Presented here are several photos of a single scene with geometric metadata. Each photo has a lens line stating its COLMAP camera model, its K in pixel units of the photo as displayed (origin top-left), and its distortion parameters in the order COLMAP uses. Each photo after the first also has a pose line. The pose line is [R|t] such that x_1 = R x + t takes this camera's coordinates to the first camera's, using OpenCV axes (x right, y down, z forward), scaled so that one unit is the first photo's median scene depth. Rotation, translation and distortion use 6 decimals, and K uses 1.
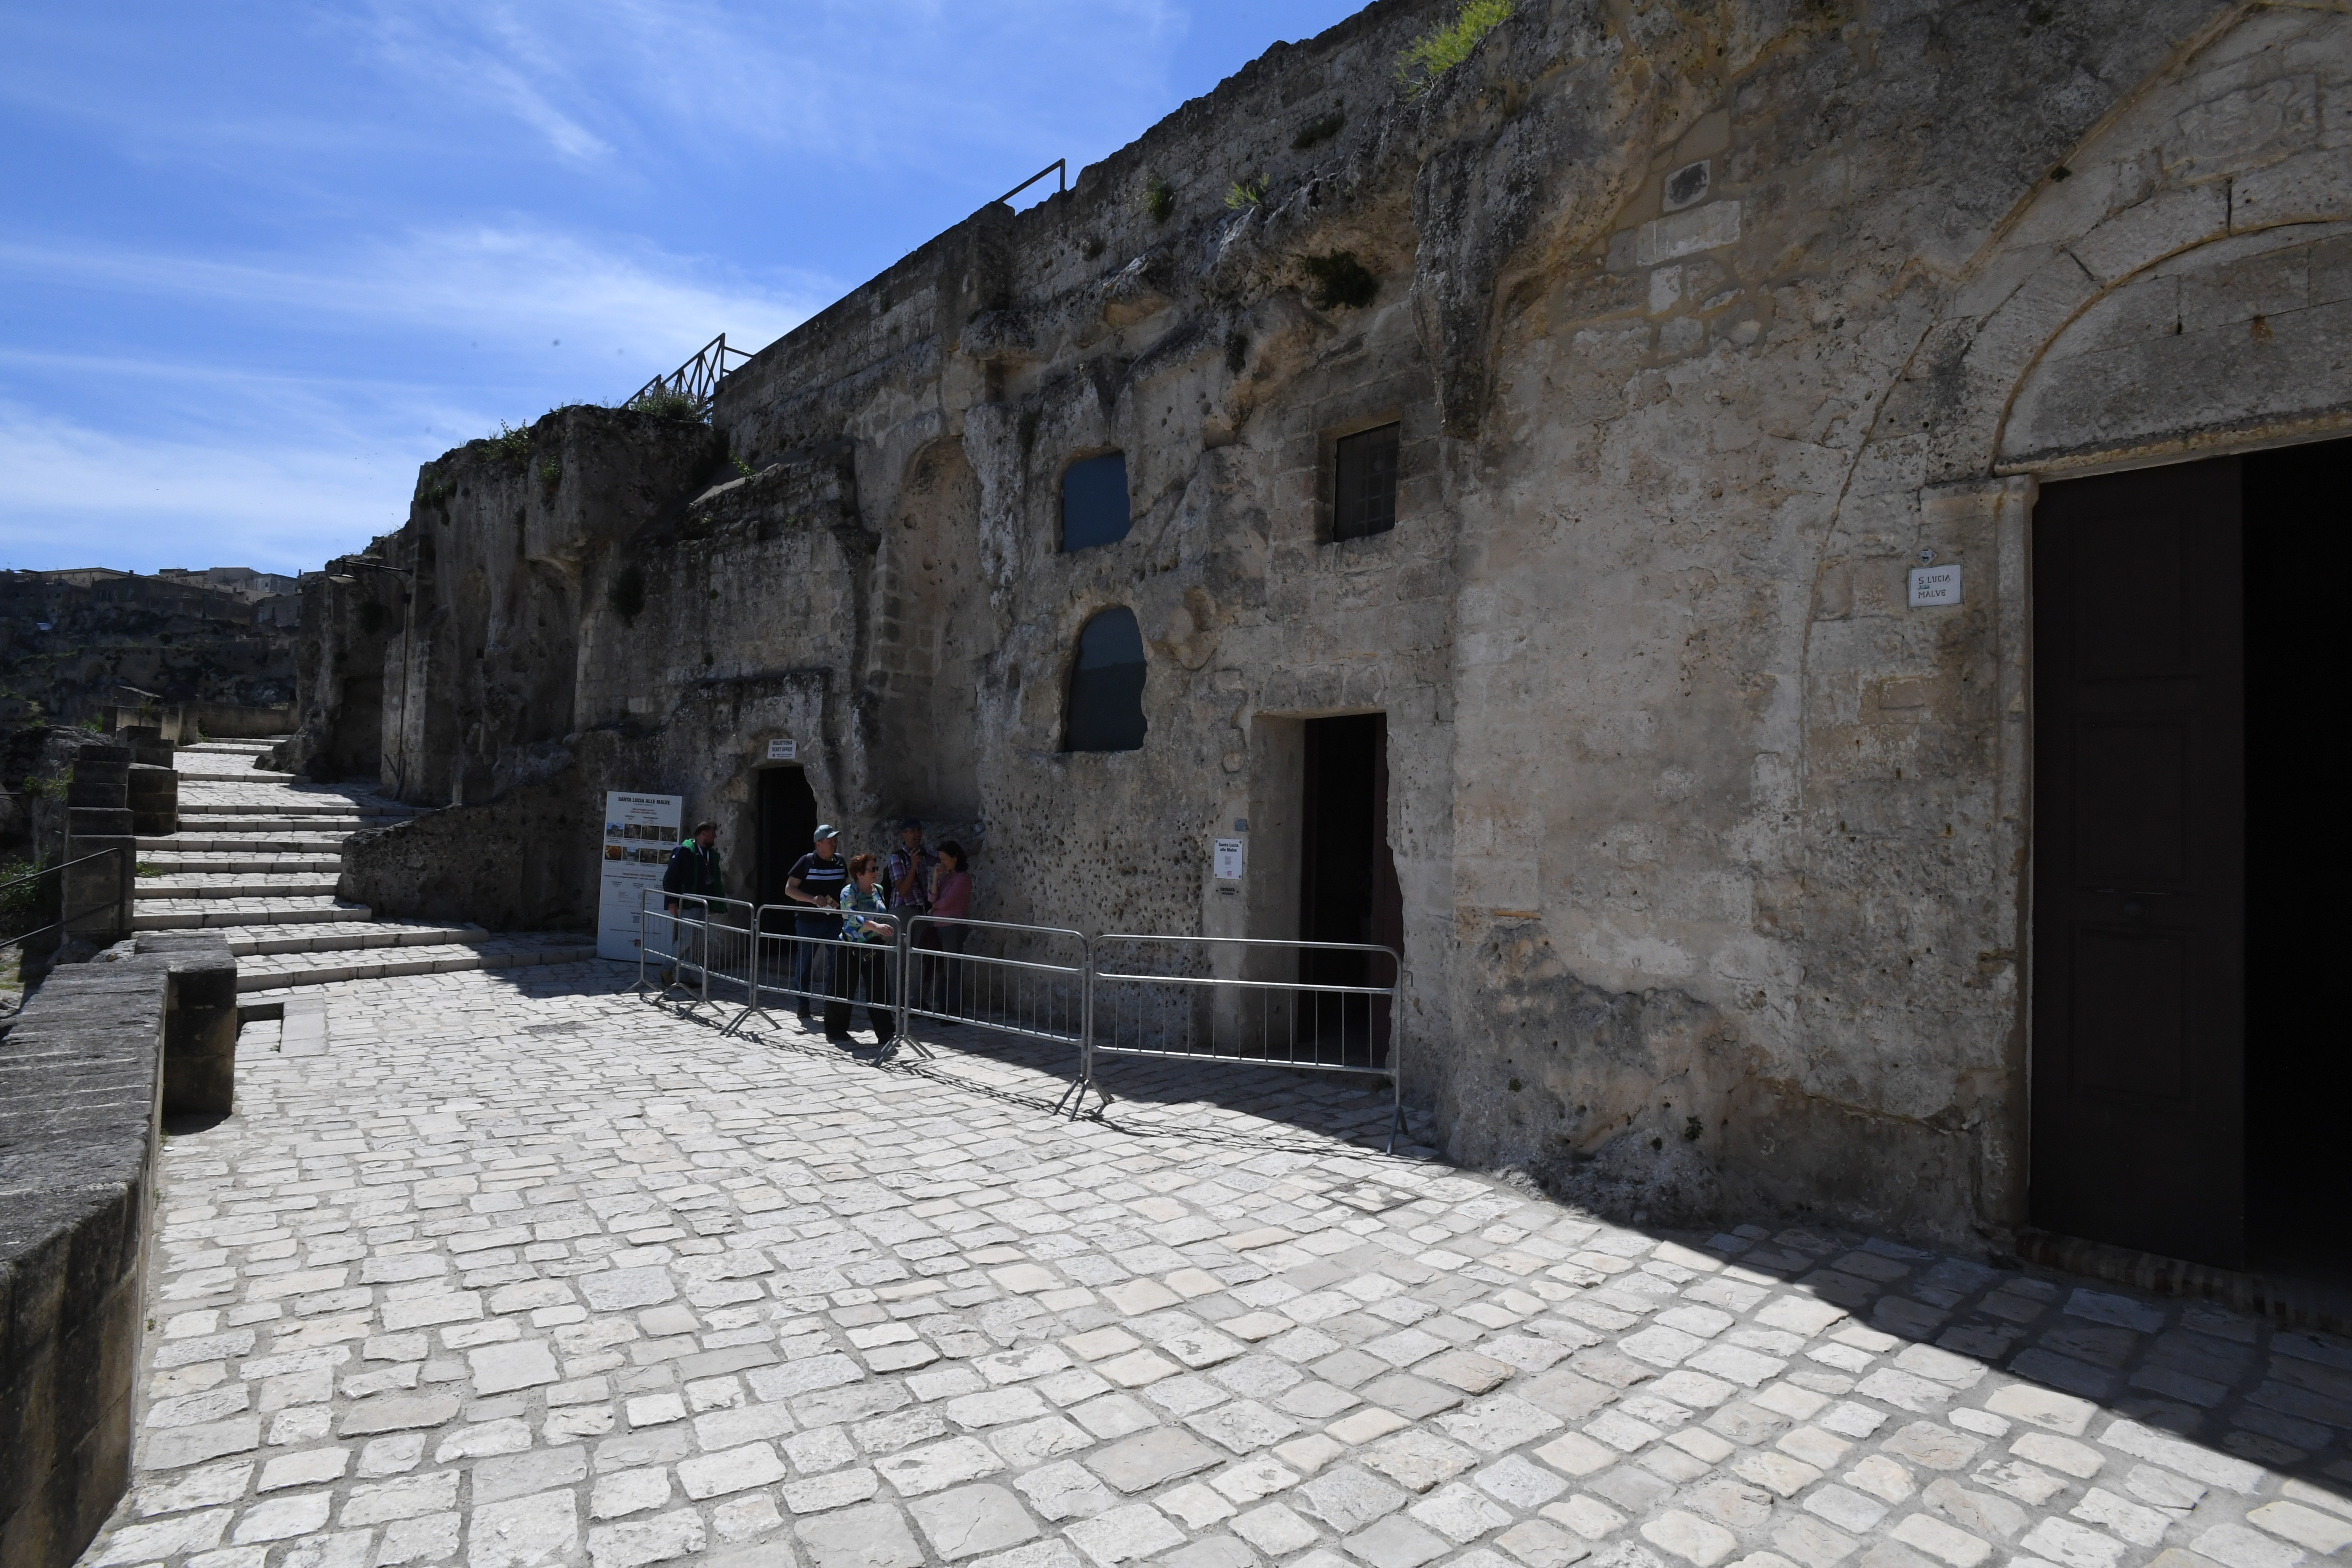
lens RADIAL K [[1146.2, 0, 1176.0], [0, 1146.2, 784.0], [0, 0, 1]] dist [-0.057135, 0.022523]
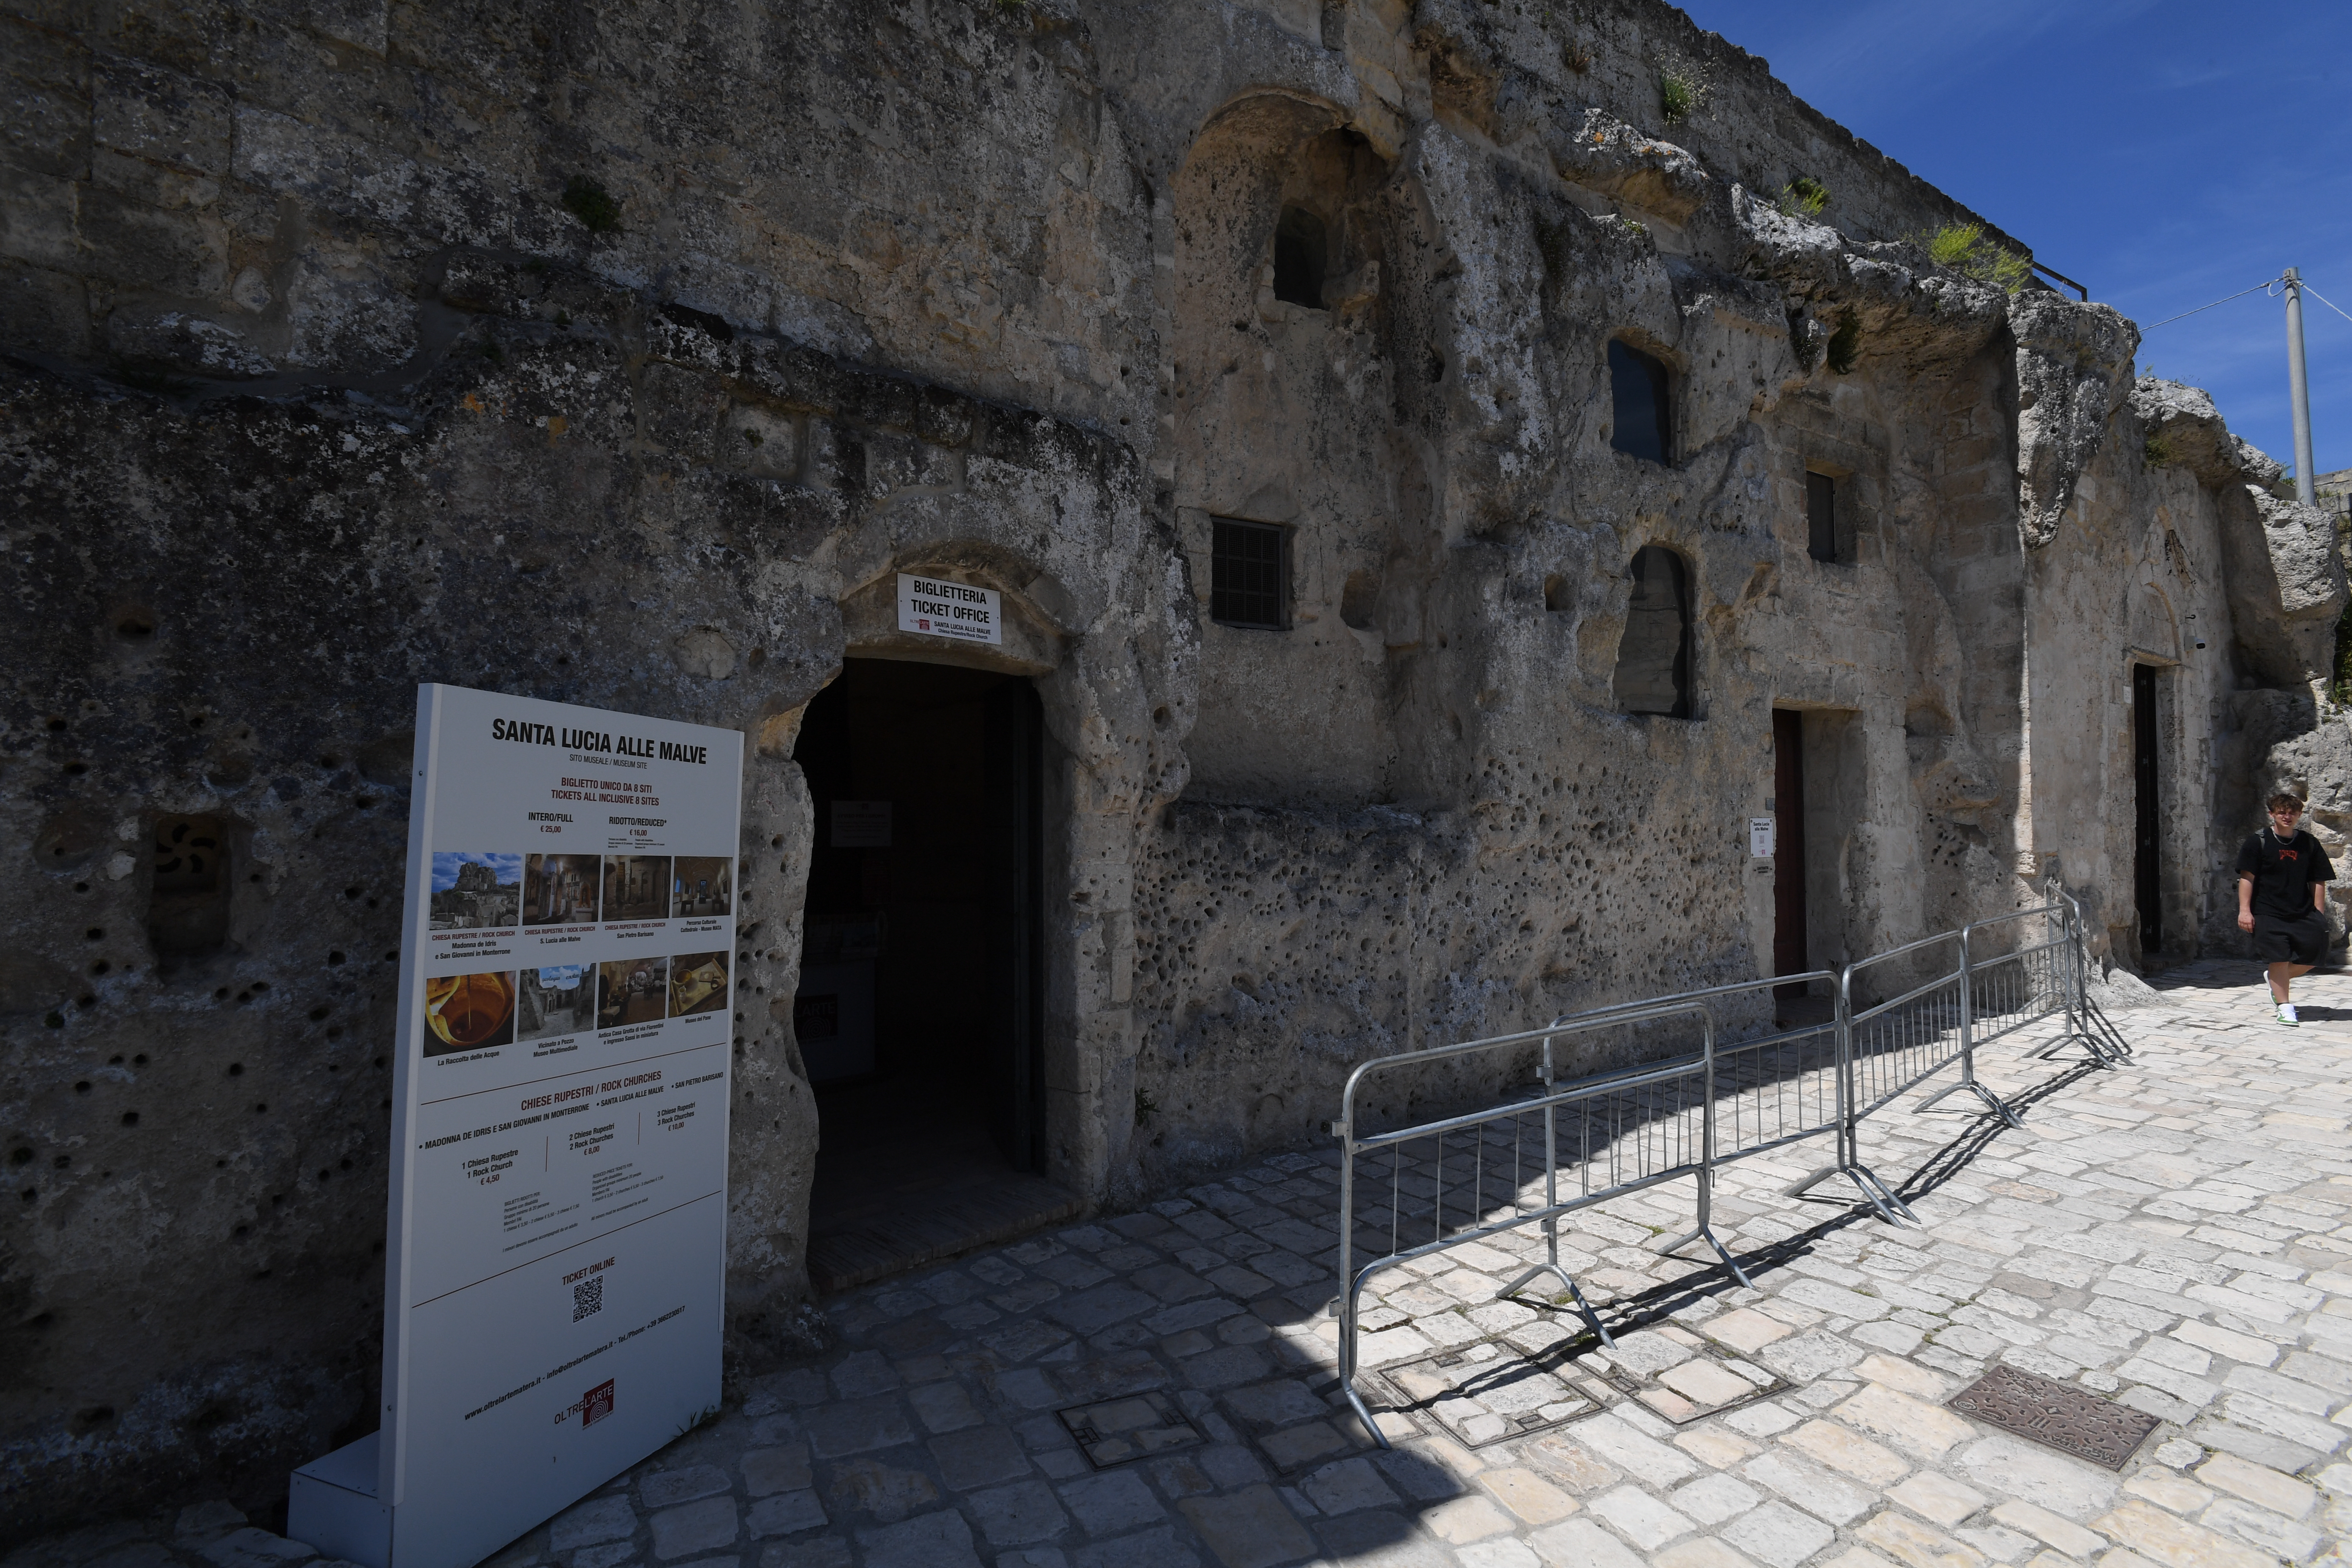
lens RADIAL K [[1146.2, 0, 1176.0], [0, 1146.2, 784.0], [0, 0, 1]] dist [-0.057135, 0.022523]
pose [[0.182991, 0.002885, 0.983110, -0.853698], [-0.027631, 0.999616, 0.002210, 0.024436], [-0.982726, -0.027569, 0.183000, 1.097185]]
